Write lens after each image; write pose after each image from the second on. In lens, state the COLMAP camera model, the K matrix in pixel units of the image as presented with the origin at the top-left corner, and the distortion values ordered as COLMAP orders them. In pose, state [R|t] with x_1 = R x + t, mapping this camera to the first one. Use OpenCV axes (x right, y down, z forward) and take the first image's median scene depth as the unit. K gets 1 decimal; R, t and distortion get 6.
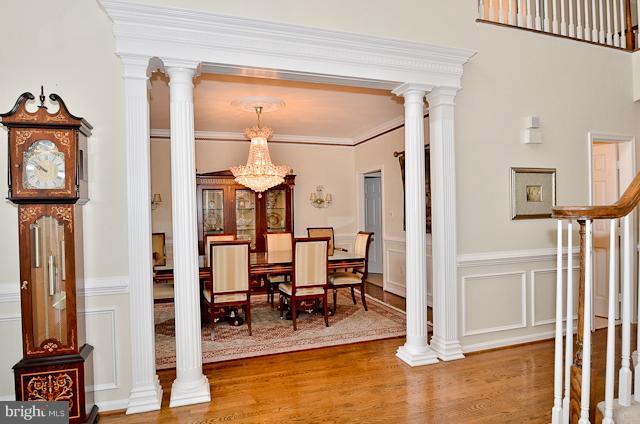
lens RADIAL K [[390.4, 0, 320.0], [0, 390.4, 212.0], [0, 0, 1]] dist [0.002112, 0.000241]
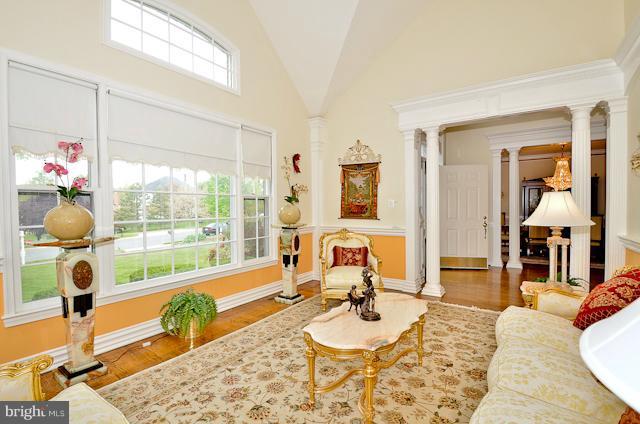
lens RADIAL K [[367.6, 0, 308.6], [0, 367.6, 211.0], [0, 0, 1]] dist [-0.021134, -0.000052]
pose [[0.634872, 0.032248, -0.771944, 0.408916], [-0.012673, 0.999429, 0.031329, 0.005814], [0.772513, -0.010107, 0.634918, -0.989728]]
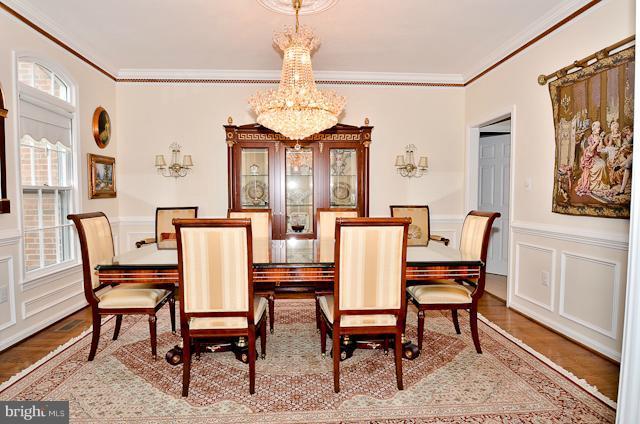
lens RADIAL K [[390.4, 0, 320.0], [0, 390.4, 212.0], [0, 0, 1]] dist [0.002112, 0.000241]
pose [[0.965676, 0.029032, -0.258122, 0.038775], [-0.016652, 0.998609, 0.050019, 0.028411], [0.259216, -0.044004, 0.964817, 0.423271]]
